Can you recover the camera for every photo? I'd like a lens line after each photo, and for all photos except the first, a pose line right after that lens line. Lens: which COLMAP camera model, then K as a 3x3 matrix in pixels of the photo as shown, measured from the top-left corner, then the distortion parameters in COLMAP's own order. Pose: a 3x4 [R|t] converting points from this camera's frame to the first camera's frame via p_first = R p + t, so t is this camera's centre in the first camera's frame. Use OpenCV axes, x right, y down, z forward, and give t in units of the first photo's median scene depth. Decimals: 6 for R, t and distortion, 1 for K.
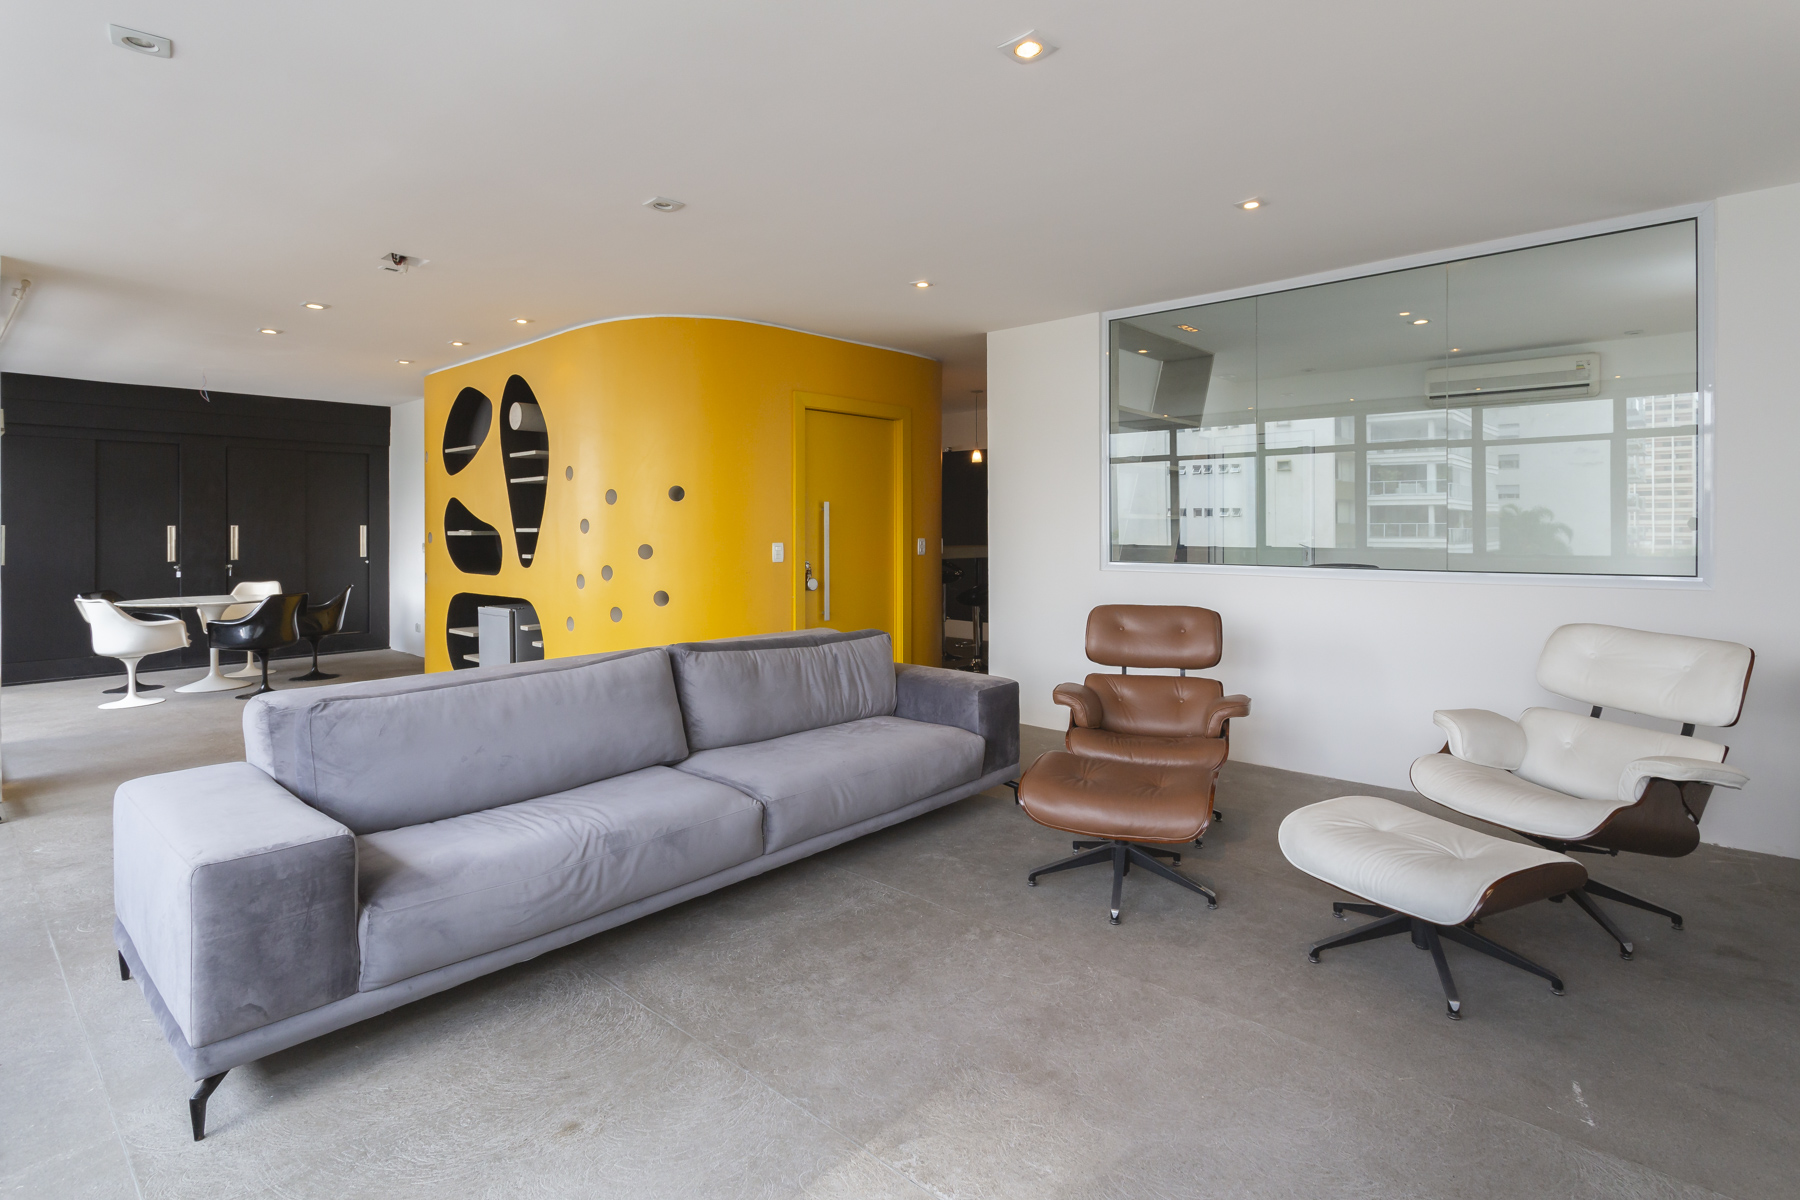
lens RADIAL K [[887.2, 0, 901.1], [0, 887.2, 527.0], [0, 0, 1]] dist [0.000505, -0.000243]
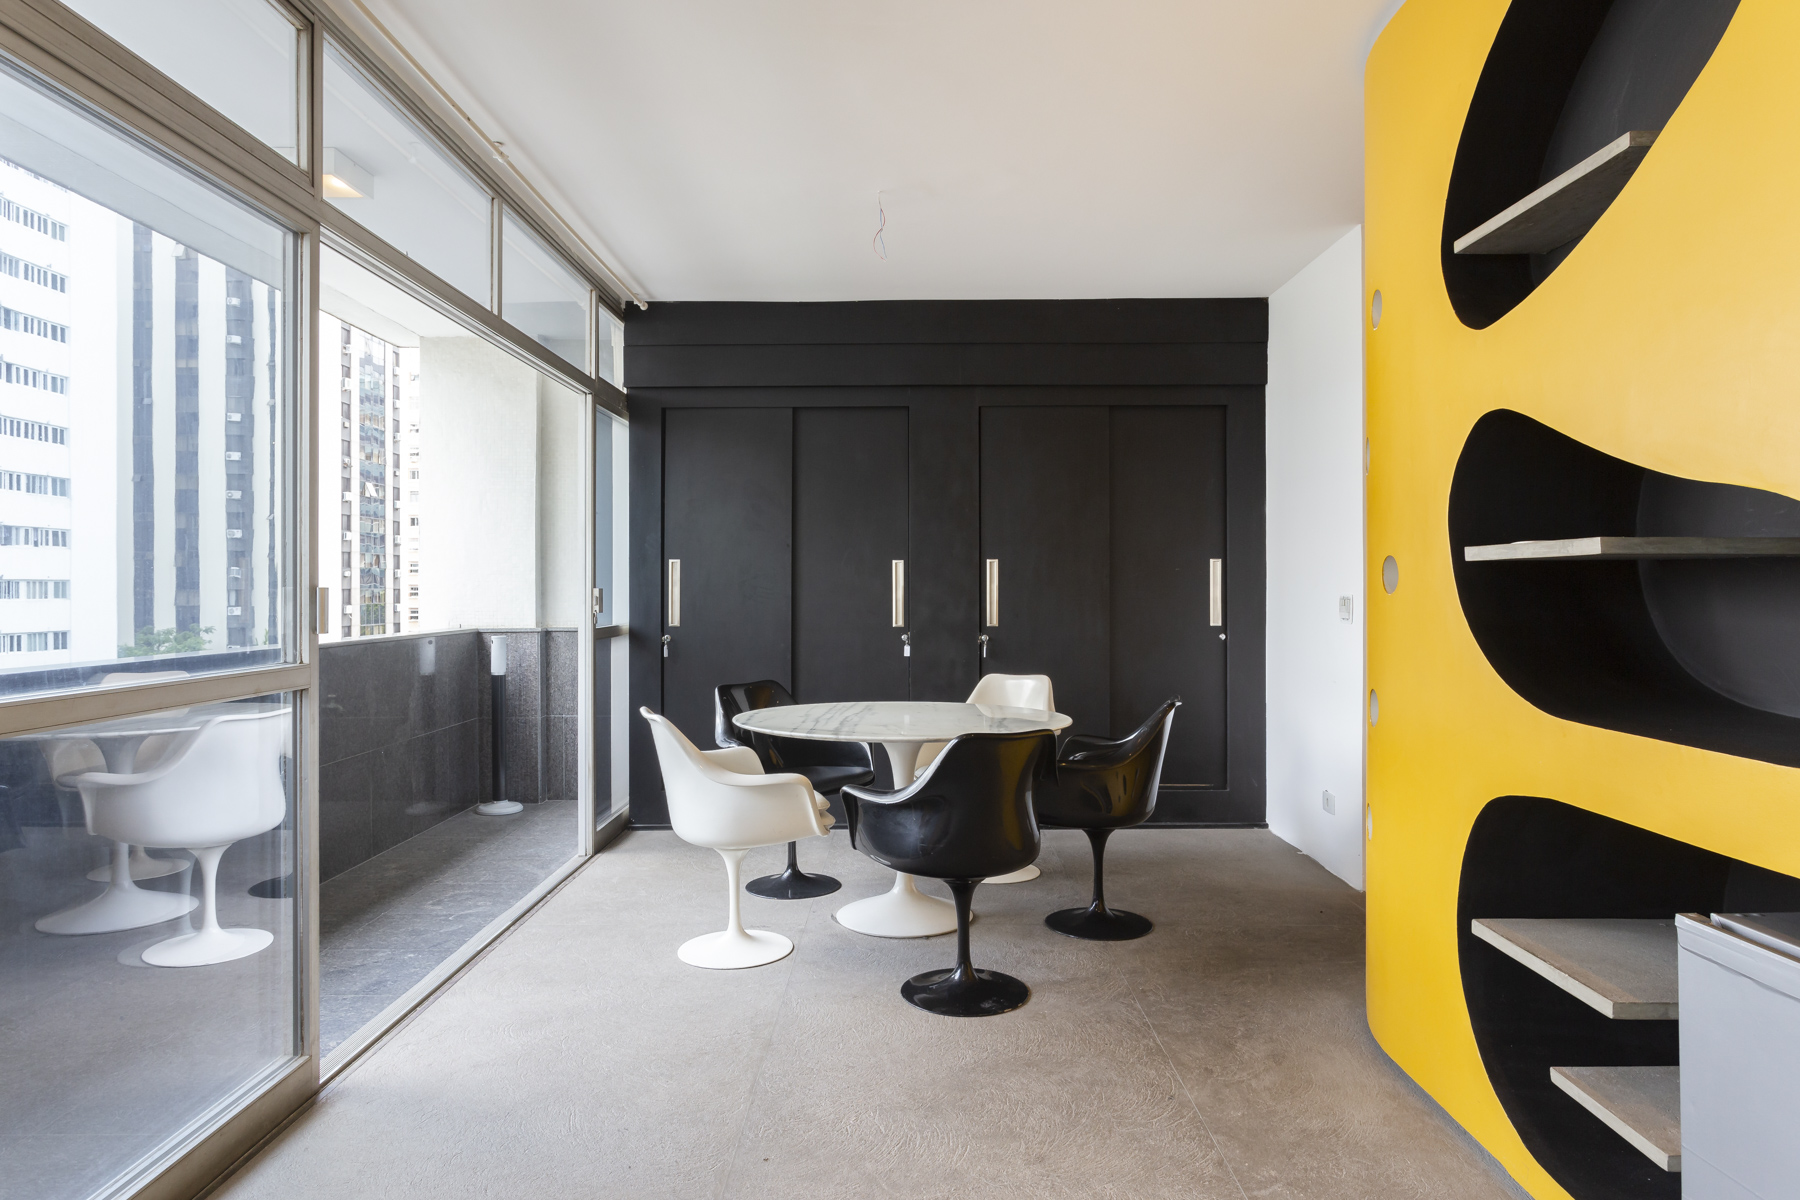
lens RADIAL K [[1080.3, 0, 898.1], [0, 1080.3, 593.7], [0, 0, 1]] dist [-0.003183, -0.000050]
pose [[0.657107, 0.004142, -0.753786, -0.388525], [0.002506, 0.999967, 0.007679, 0.016420], [0.753793, -0.006935, 0.657075, 0.677182]]
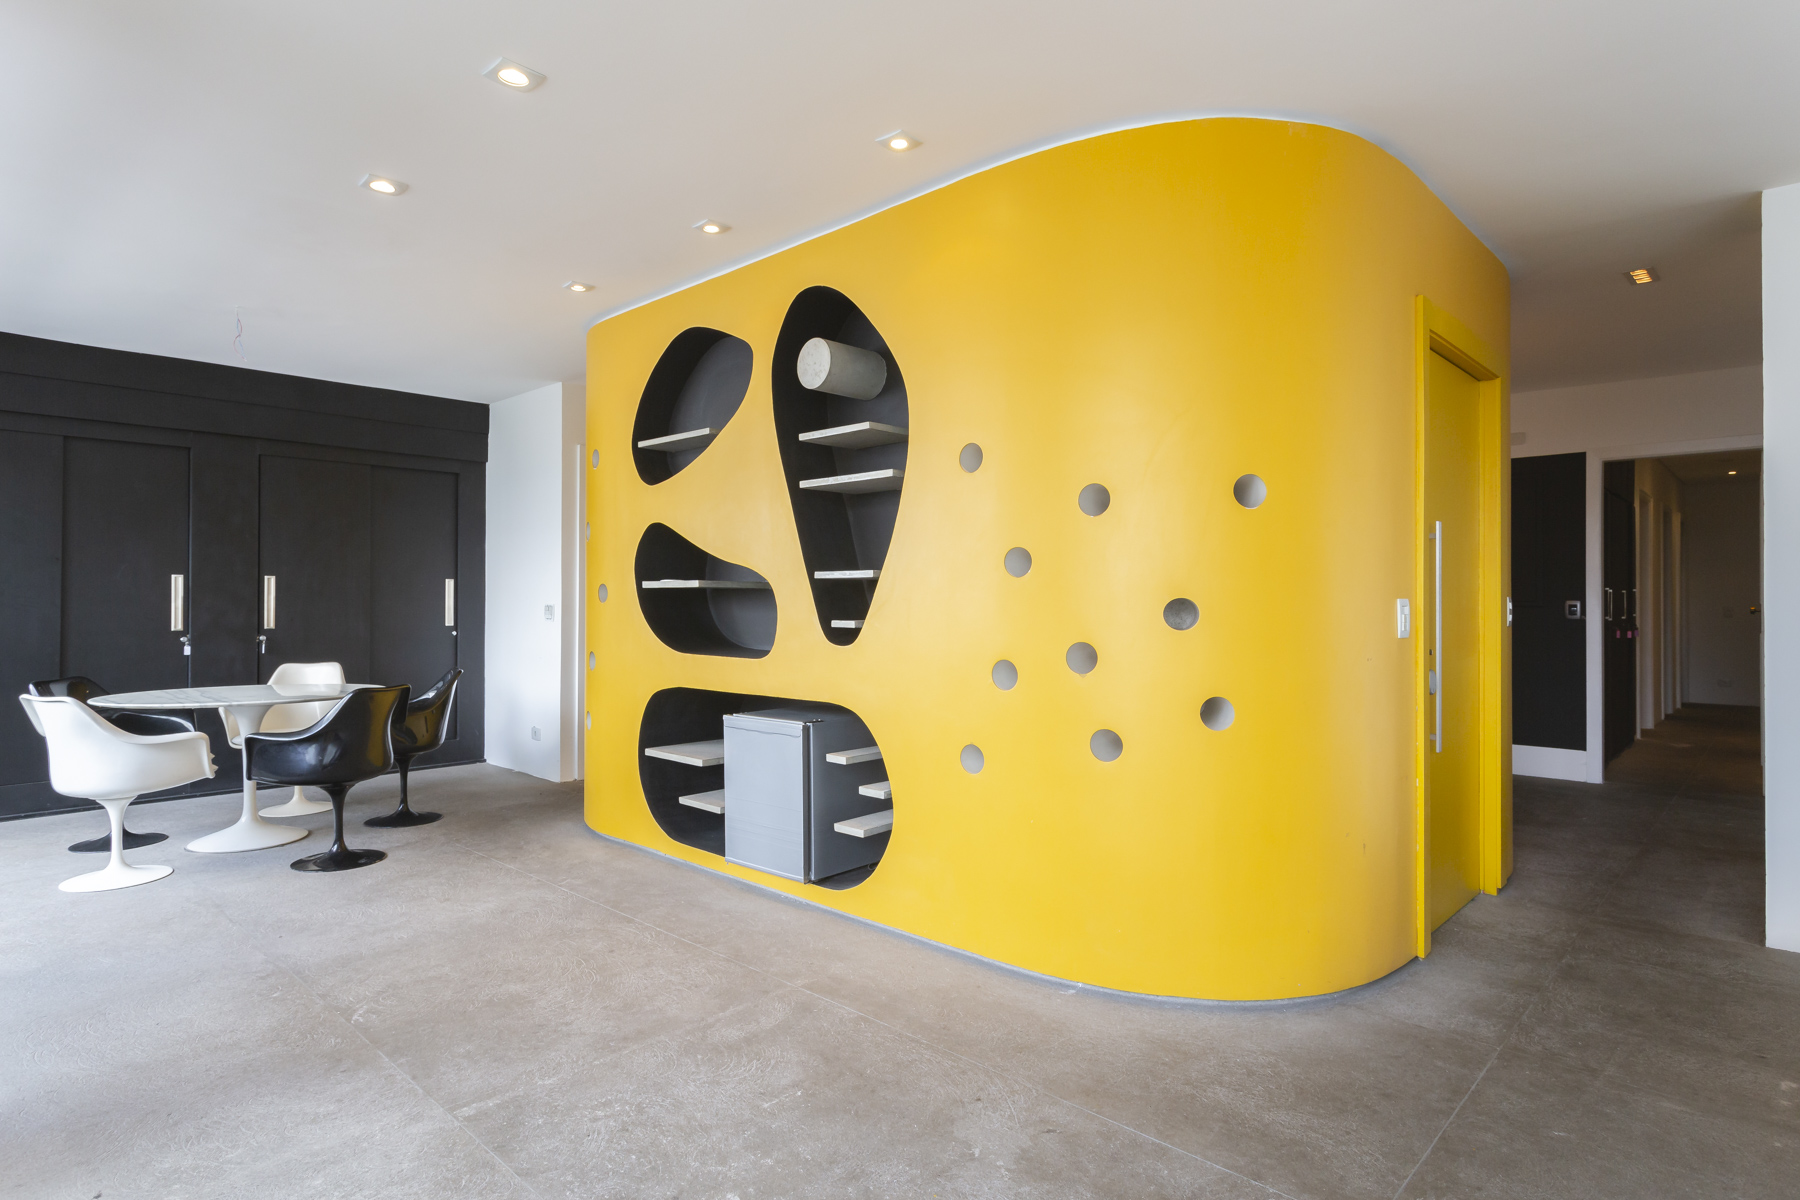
lens RADIAL K [[959.6, 0, 900.0], [0, 959.6, 600.0], [0, 0, 1]] dist [-0.014849, 0.008993]
pose [[0.999649, 0.004941, -0.026027, -0.332260], [-0.004916, 0.999987, 0.001029, 0.016130], [0.026032, -0.000900, 0.999661, 0.381686]]
